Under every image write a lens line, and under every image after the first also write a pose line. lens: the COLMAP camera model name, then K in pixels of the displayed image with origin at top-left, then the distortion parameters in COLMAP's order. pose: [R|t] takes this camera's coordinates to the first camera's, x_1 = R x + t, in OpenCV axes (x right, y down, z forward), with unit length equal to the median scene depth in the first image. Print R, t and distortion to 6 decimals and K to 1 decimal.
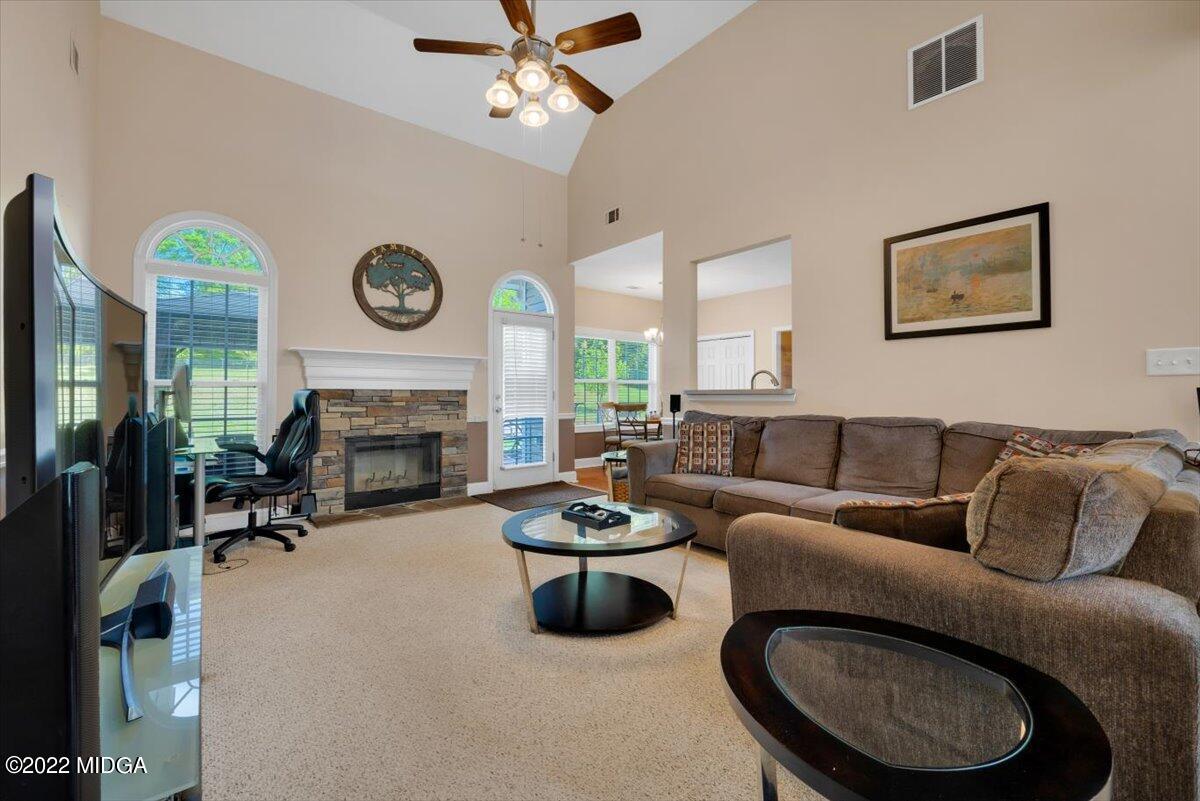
lens RADIAL K [[499.0, 0, 604.2], [0, 499.0, 384.1], [0, 0, 1]] dist [-0.000901, -0.000027]
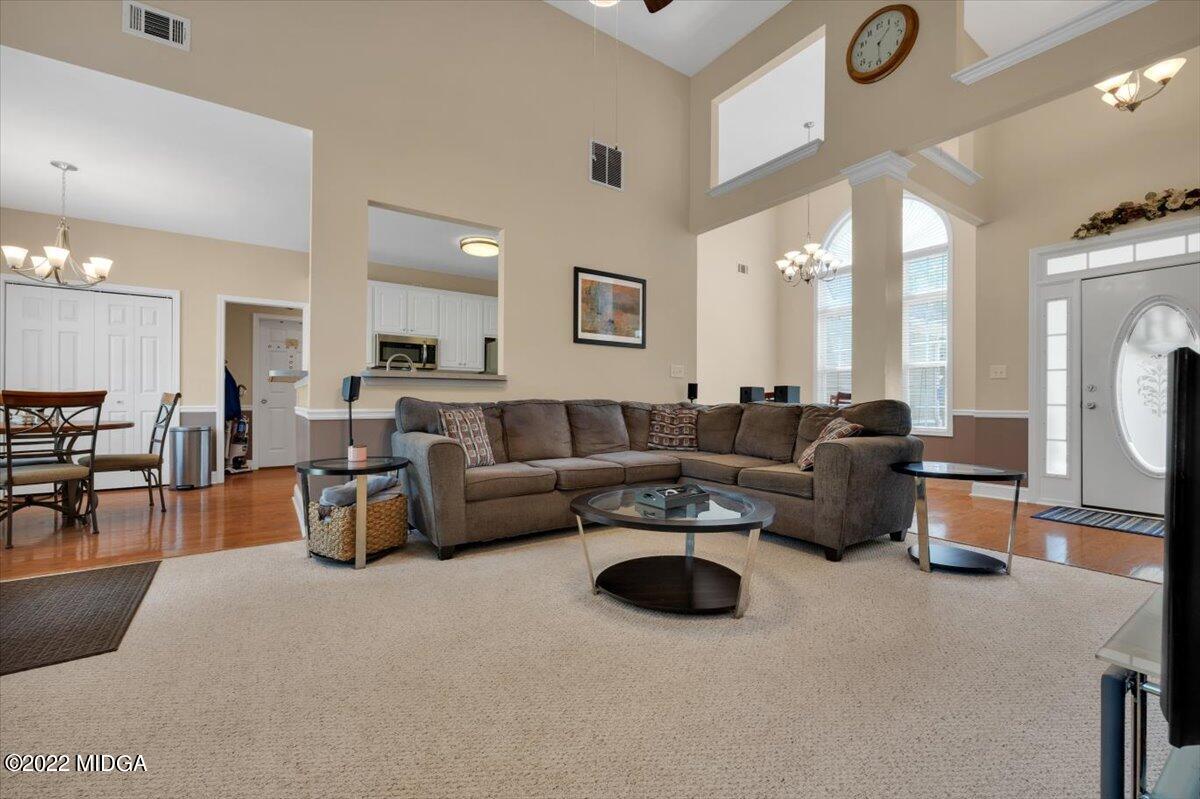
lens RADIAL K [[487.7, 0, 603.9], [0, 487.7, 400.7], [0, 0, 1]] dist [-0.003273, 0.000538]
pose [[0.086112, 0.001224, 0.996285, -0.765199], [-0.025394, 0.999677, 0.000967, 0.067145], [-0.995962, -0.025383, 0.086115, 0.842911]]
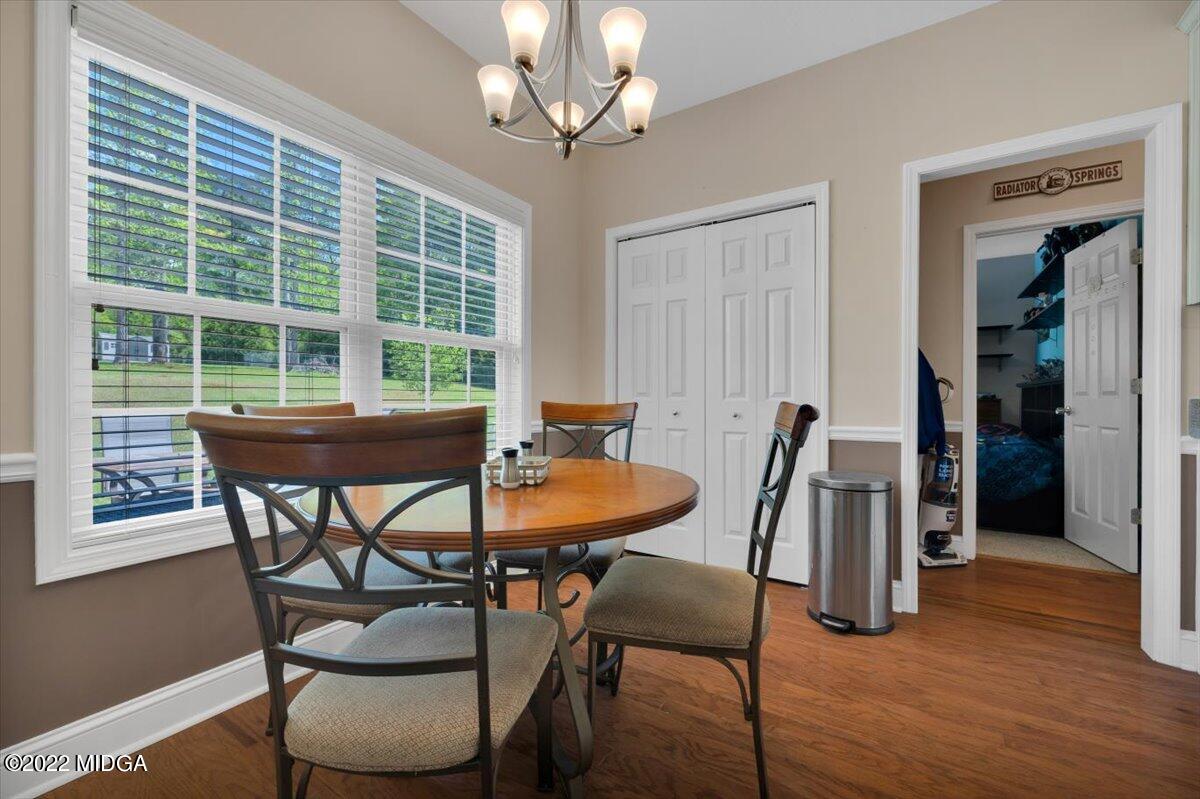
lens RADIAL K [[488.8, 0, 600.1], [0, 488.8, 397.1], [0, 0, 1]] dist [-0.000699, 0.000071]
pose [[0.954869, 0.000746, 0.297028, 0.150732], [-0.006742, 0.999794, 0.019164, 0.064506], [-0.296952, -0.020302, 0.954677, 1.758243]]
